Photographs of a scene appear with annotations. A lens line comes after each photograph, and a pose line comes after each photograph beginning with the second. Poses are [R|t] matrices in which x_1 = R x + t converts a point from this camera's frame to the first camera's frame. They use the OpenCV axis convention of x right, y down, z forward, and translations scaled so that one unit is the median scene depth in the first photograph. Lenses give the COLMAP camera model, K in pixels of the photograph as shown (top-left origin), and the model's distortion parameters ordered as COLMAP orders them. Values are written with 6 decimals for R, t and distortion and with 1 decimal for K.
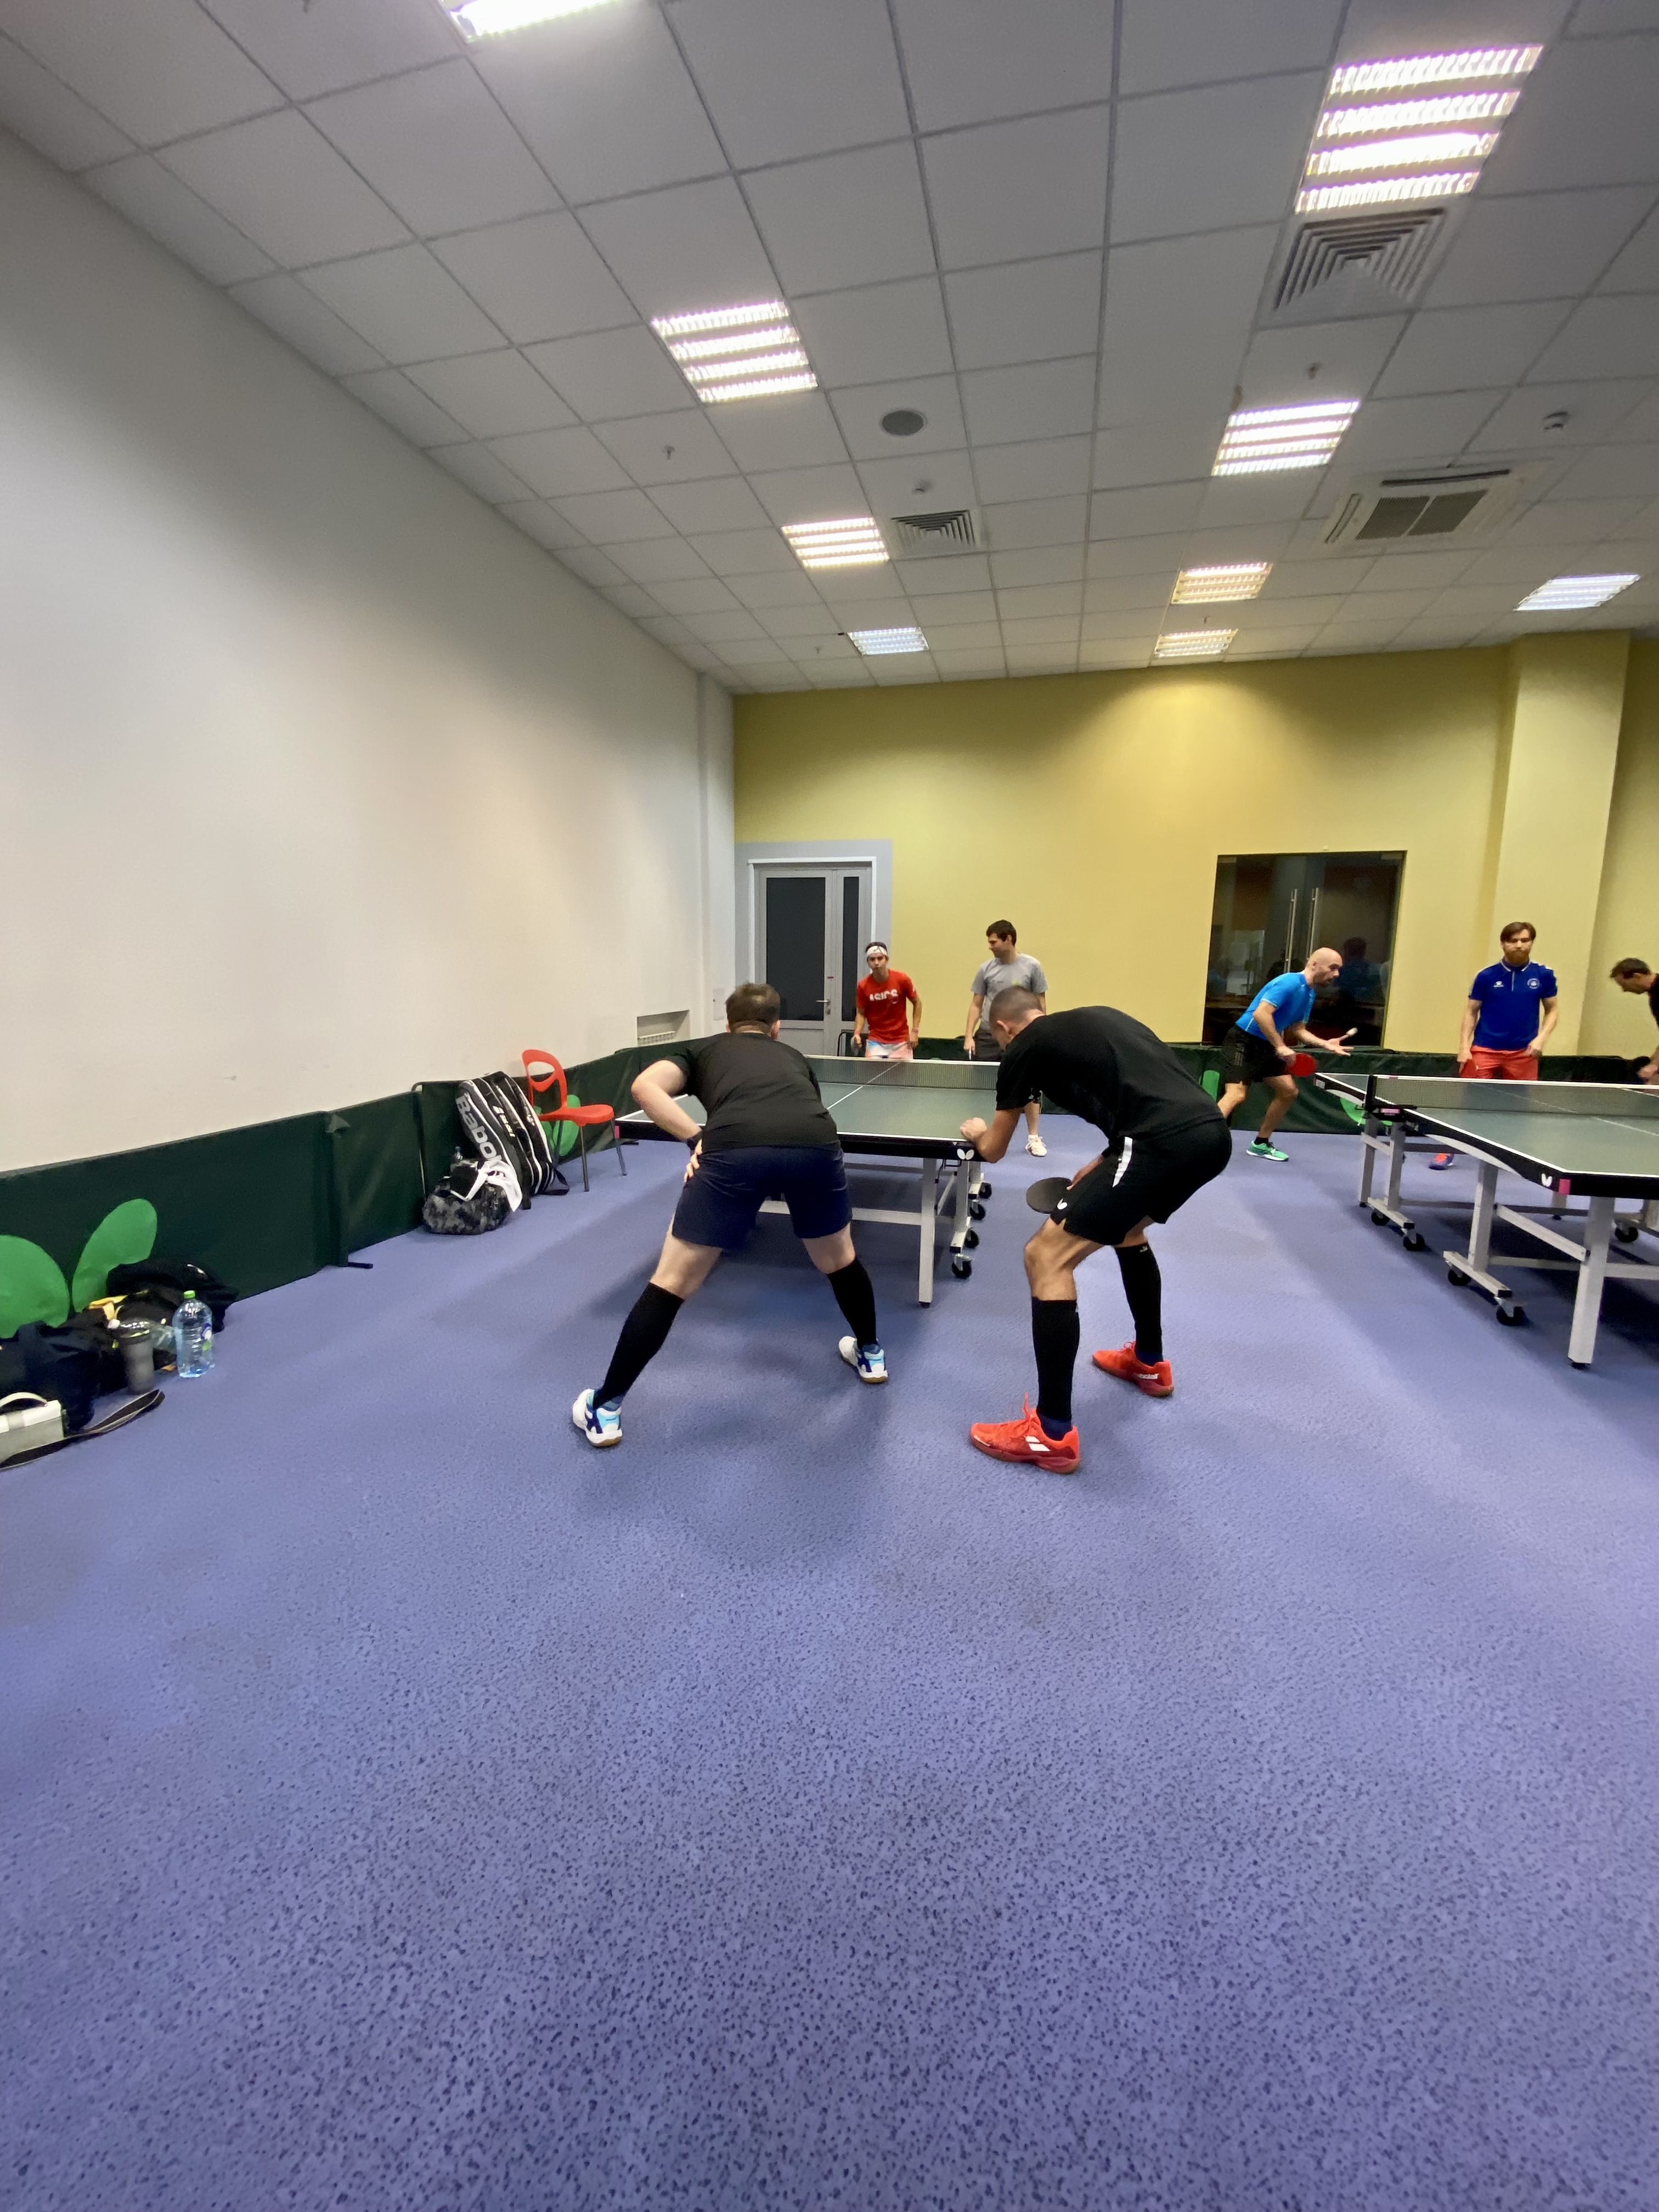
lens RADIAL K [[887.9, 0, 829.5], [0, 887.9, 1106.0], [0, 0, 1]] dist [0.012441, -0.018529]
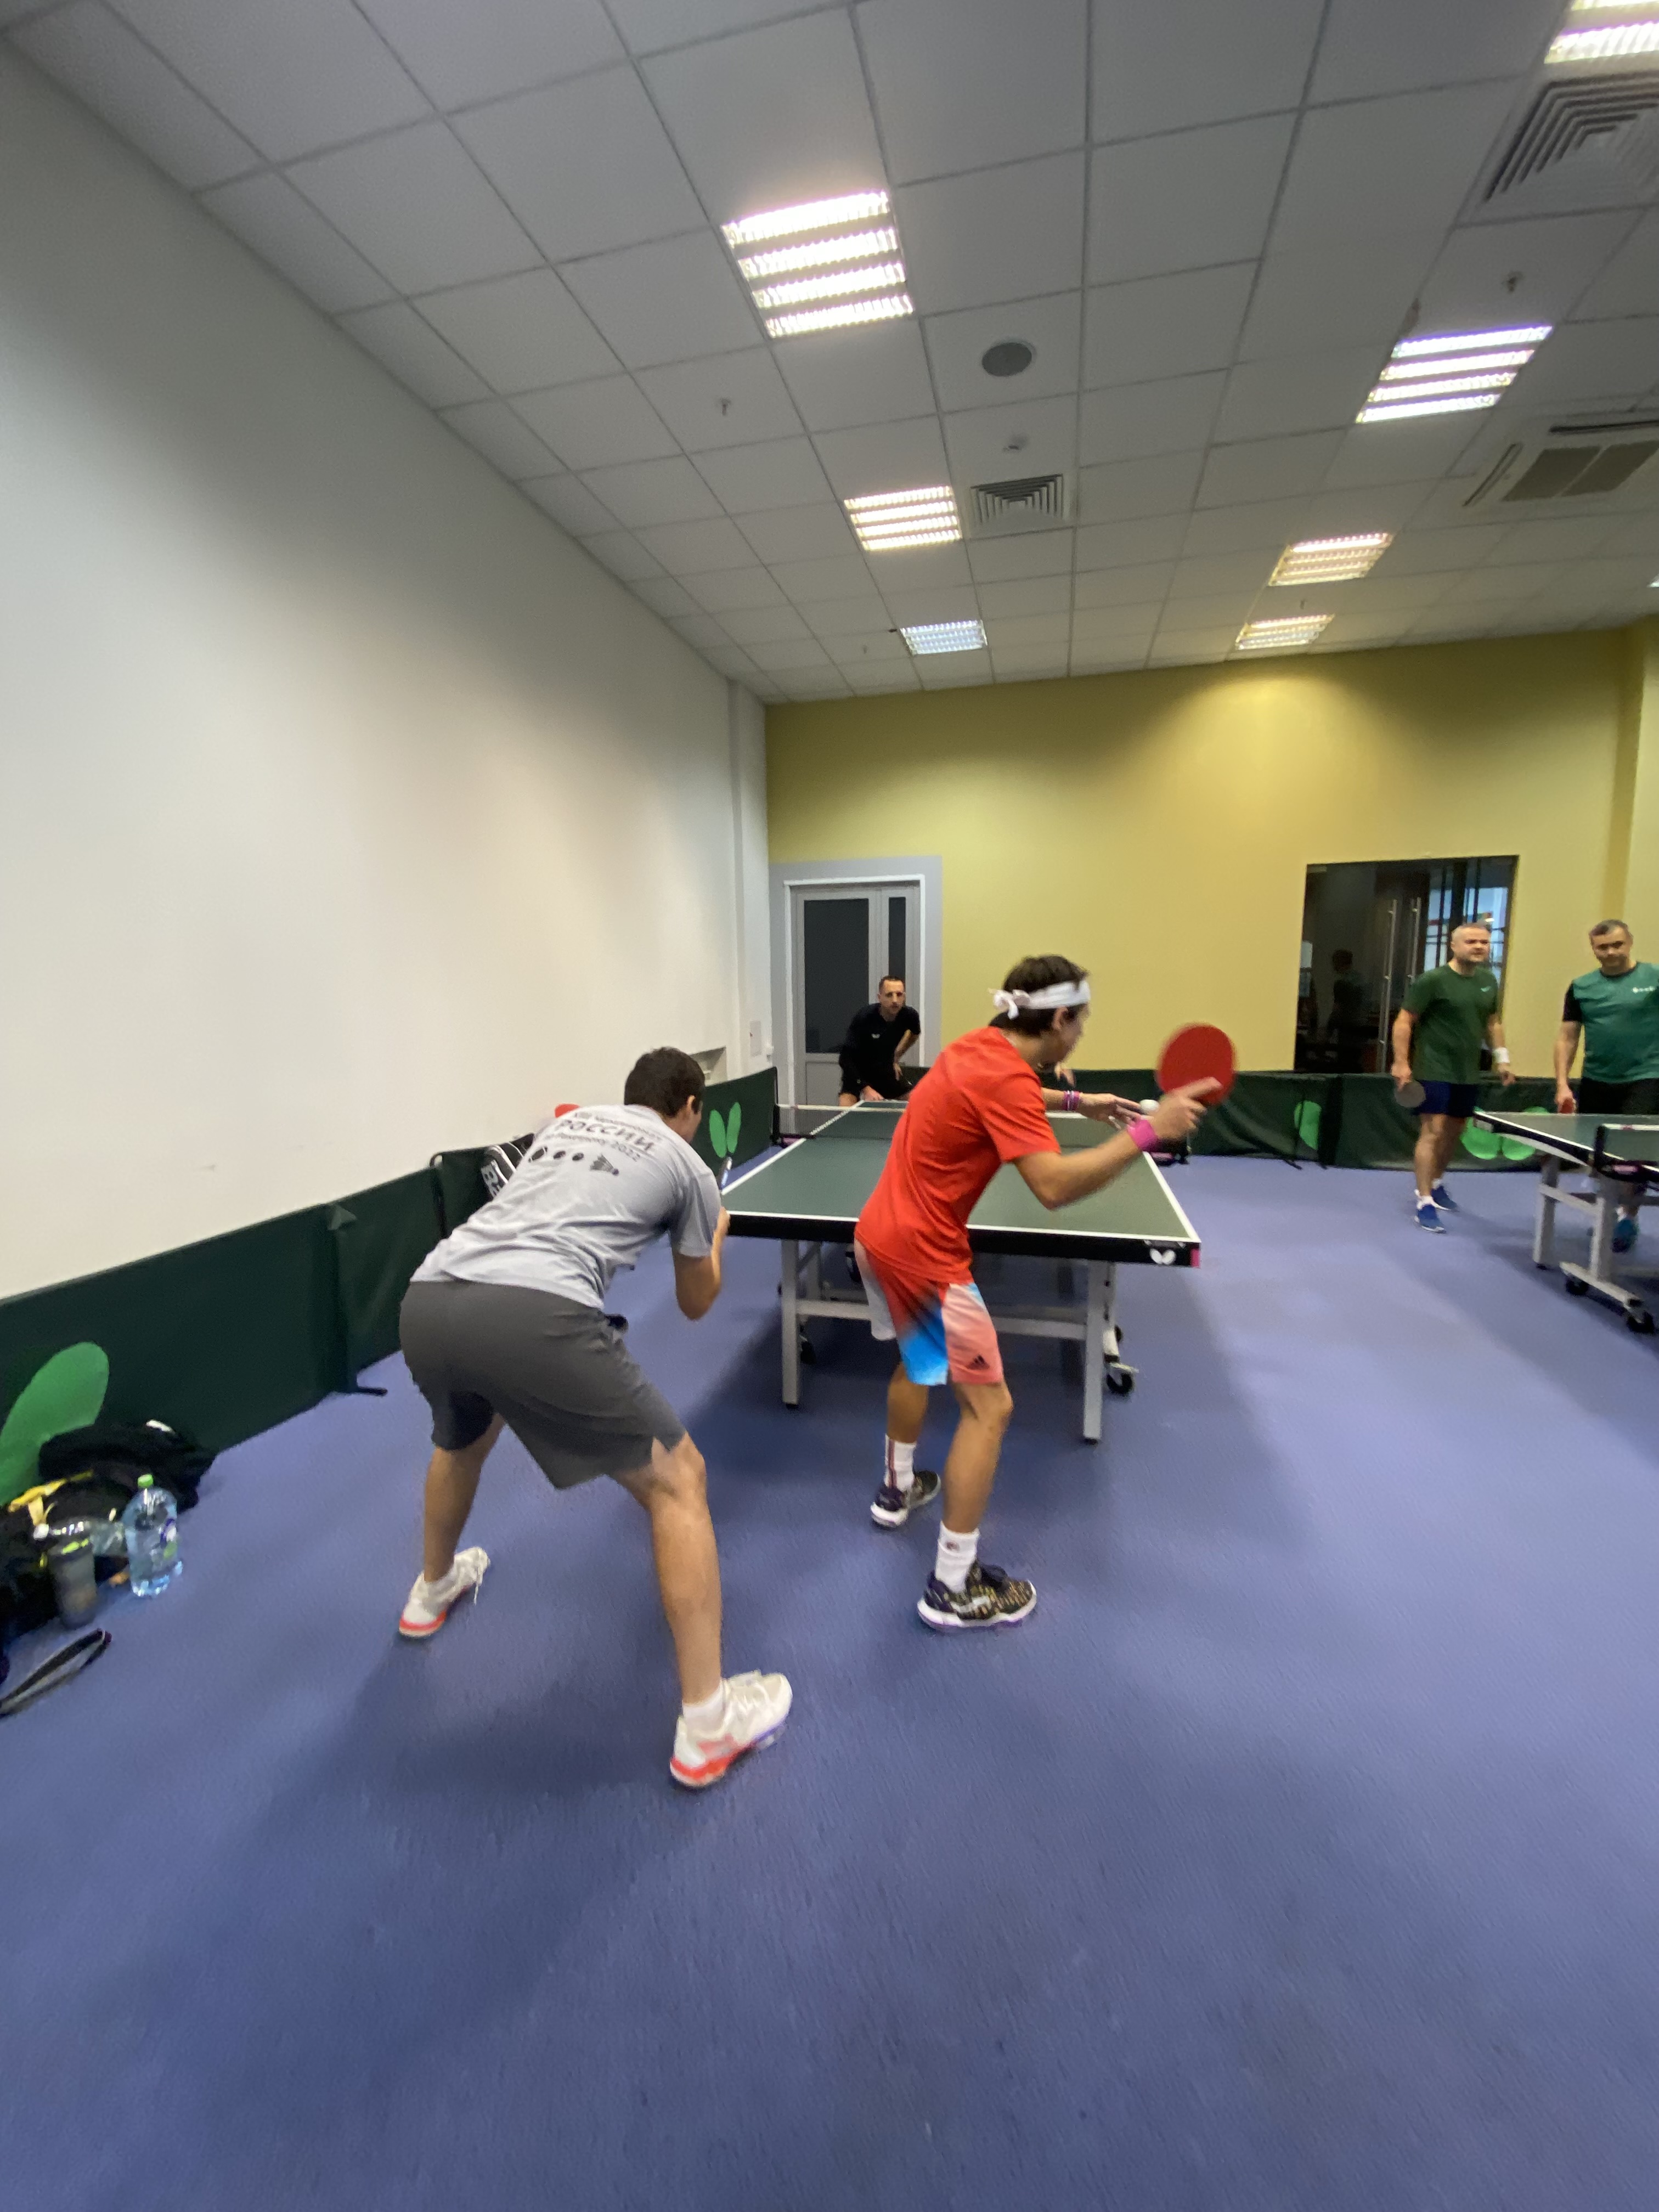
lens RADIAL K [[887.9, 0, 829.5], [0, 887.9, 1106.0], [0, 0, 1]] dist [0.012441, -0.018529]
pose [[0.999749, -0.021916, -0.004640, -0.078087], [0.021810, 0.999525, -0.021769, -0.040060], [0.005115, 0.021662, 0.999752, 0.143949]]
